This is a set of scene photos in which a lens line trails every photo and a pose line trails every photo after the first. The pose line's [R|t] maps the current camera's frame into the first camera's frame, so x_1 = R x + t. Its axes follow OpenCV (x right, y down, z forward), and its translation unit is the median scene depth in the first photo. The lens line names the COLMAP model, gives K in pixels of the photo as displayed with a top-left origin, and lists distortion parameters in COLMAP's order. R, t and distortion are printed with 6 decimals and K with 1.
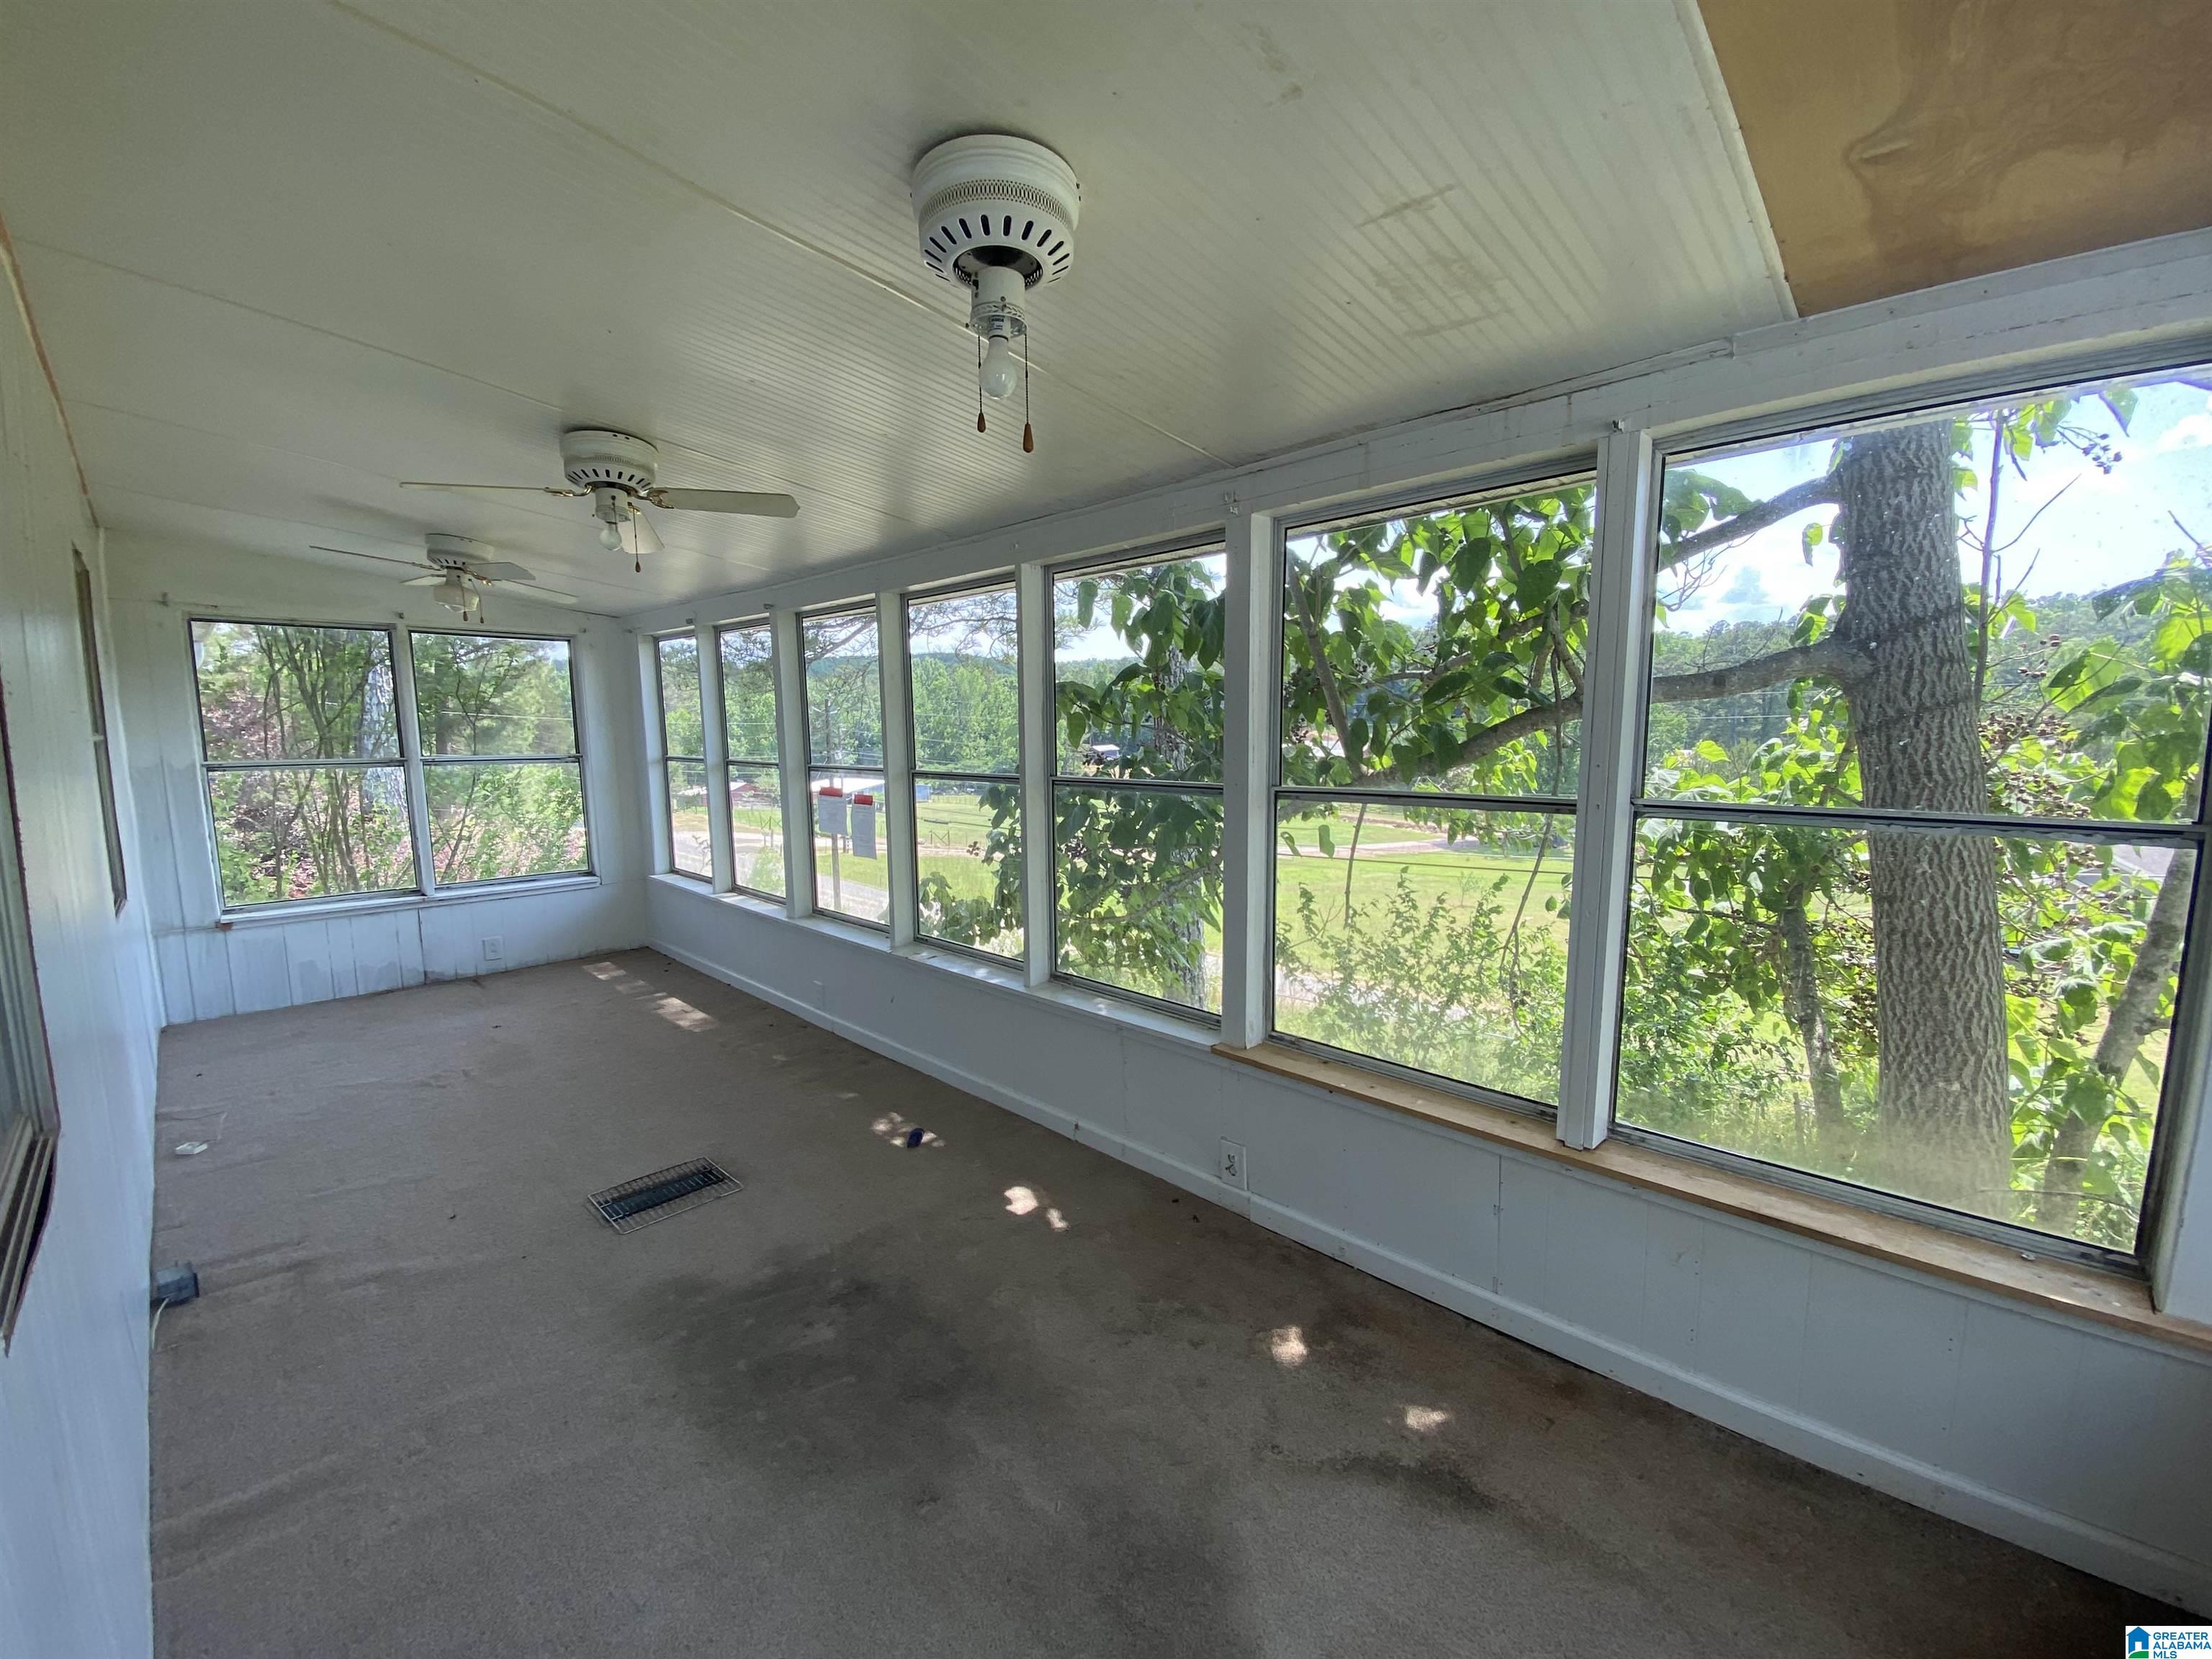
lens RADIAL K [[889.3, 0, 1091.6], [0, 889.3, 831.9], [0, 0, 1]] dist [-0.002367, -0.010689]
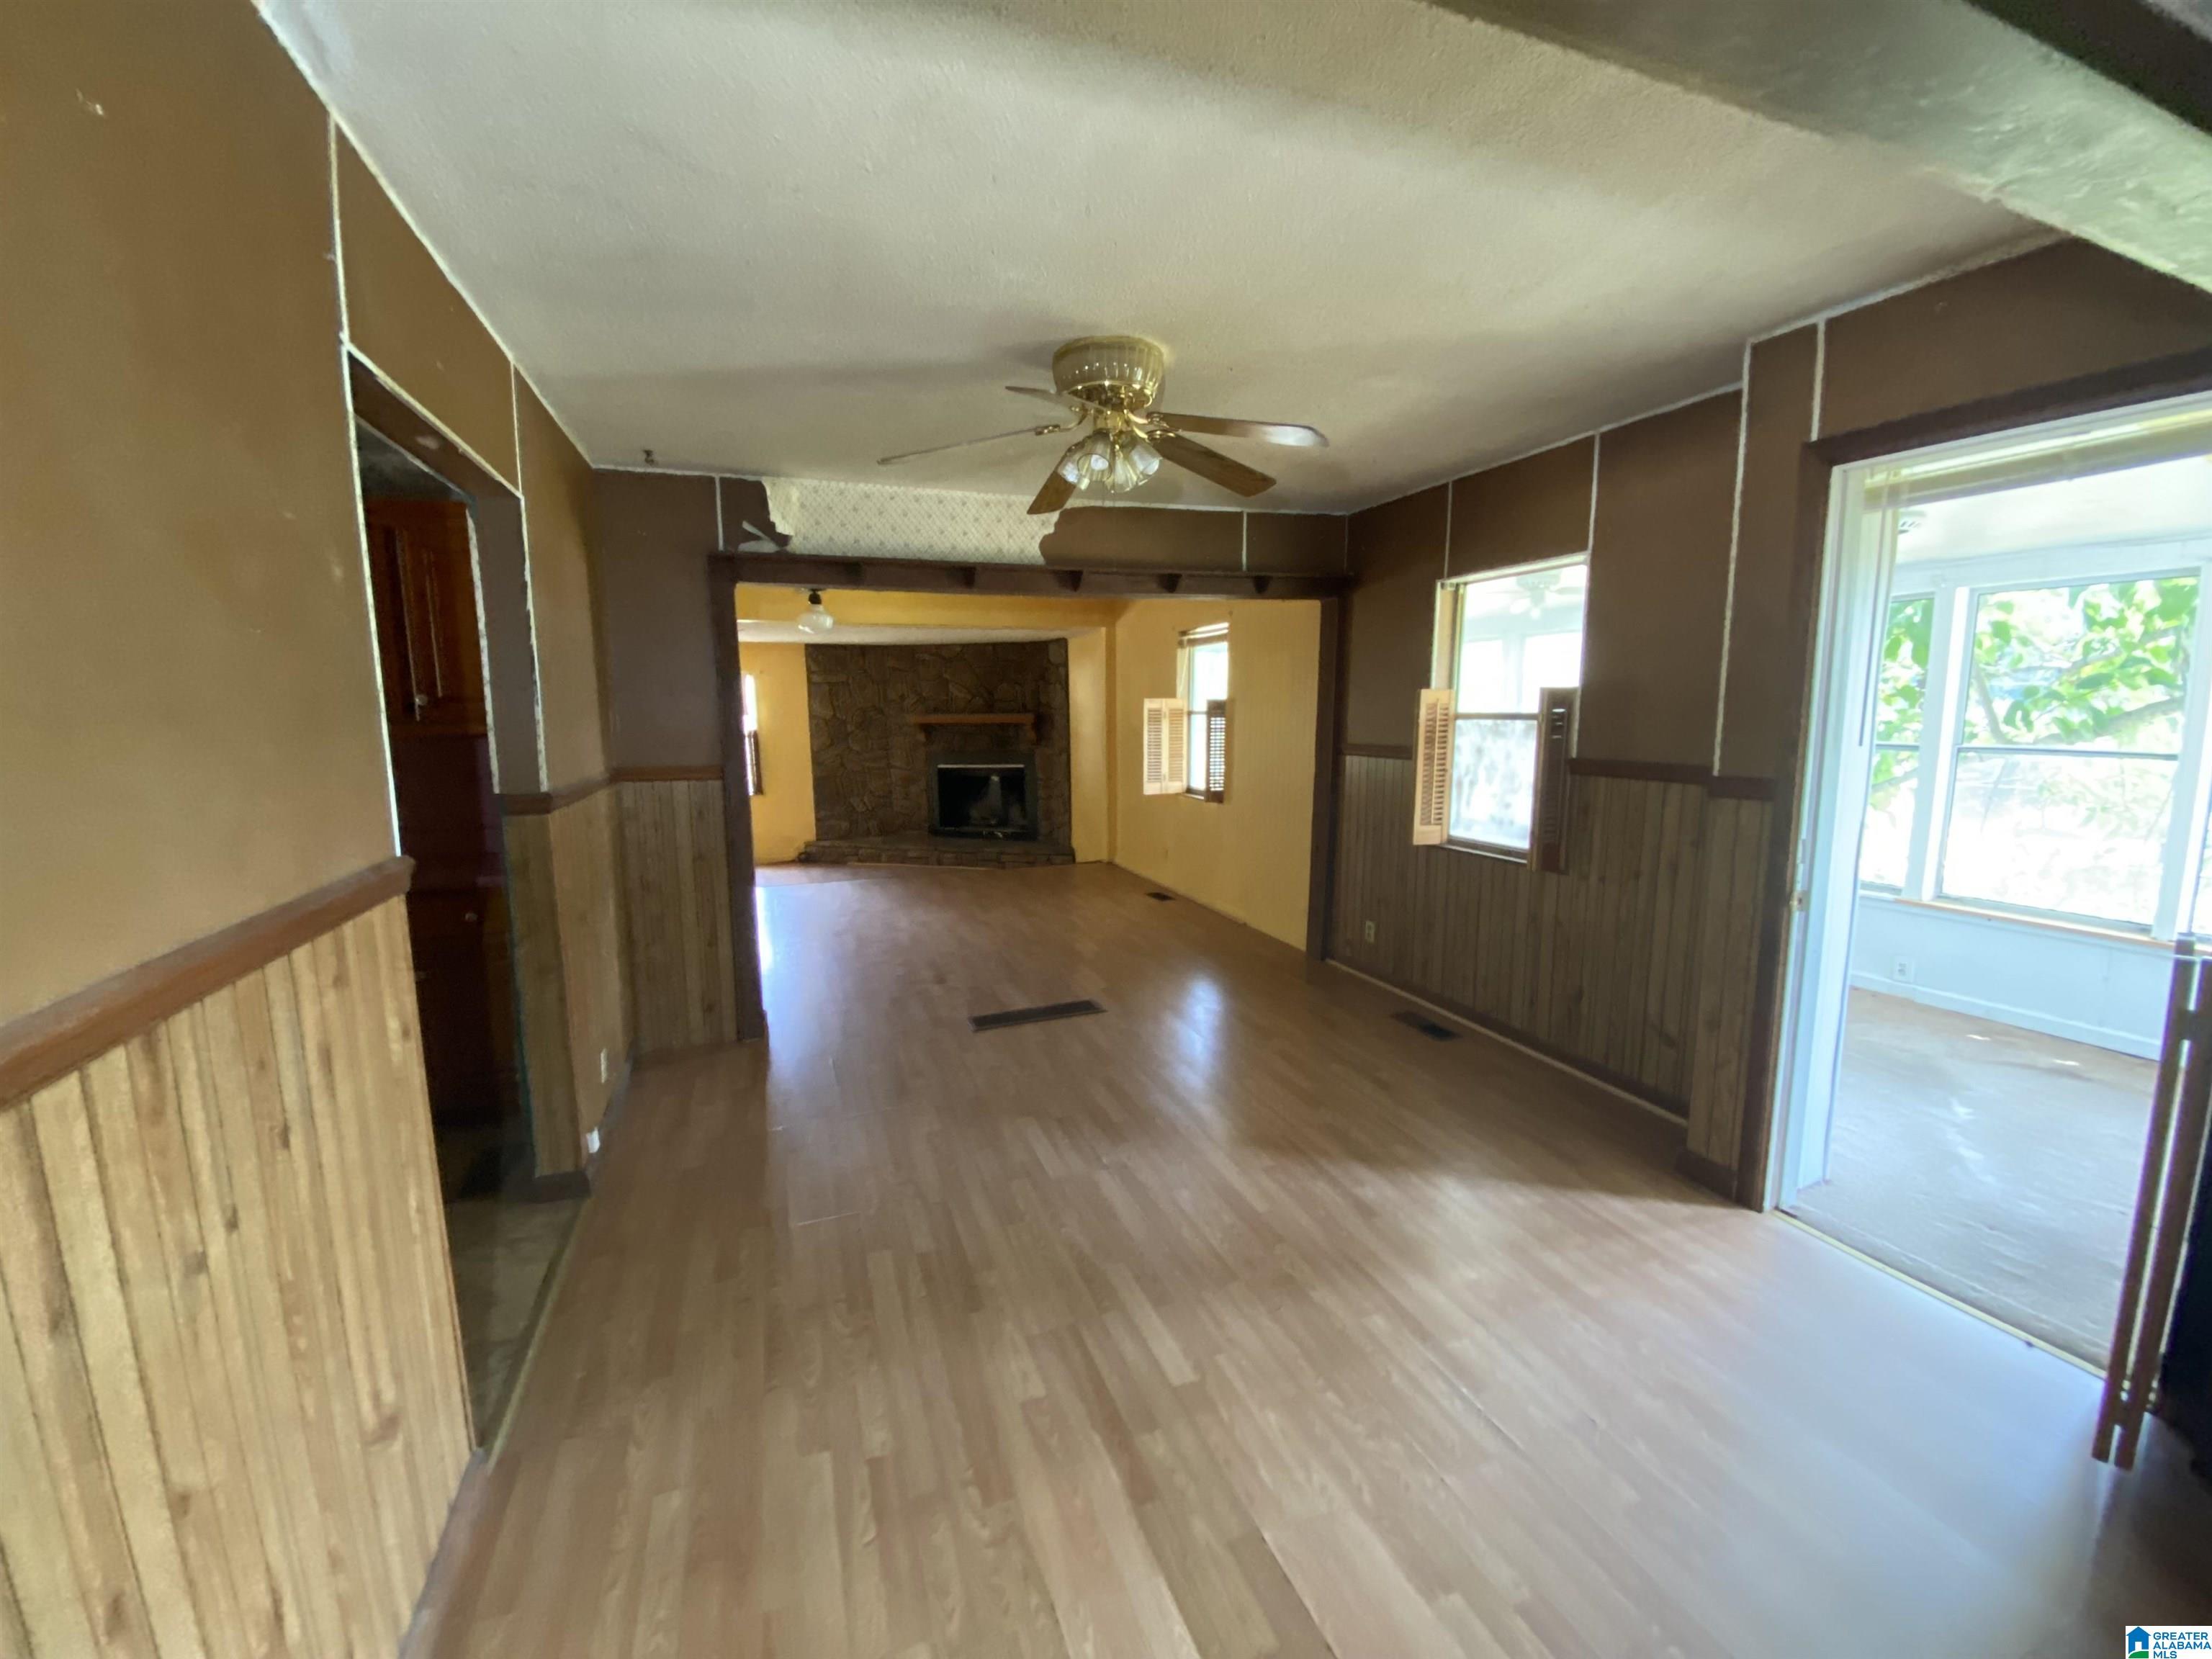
lens RADIAL K [[889.3, 0, 1091.6], [0, 889.3, 831.9], [0, 0, 1]] dist [-0.002367, -0.010689]
pose [[0.897467, 0.061137, -0.436824, -0.513968], [-0.048652, 0.998025, 0.039726, 0.122511], [0.438390, -0.014401, 0.898670, -1.187816]]
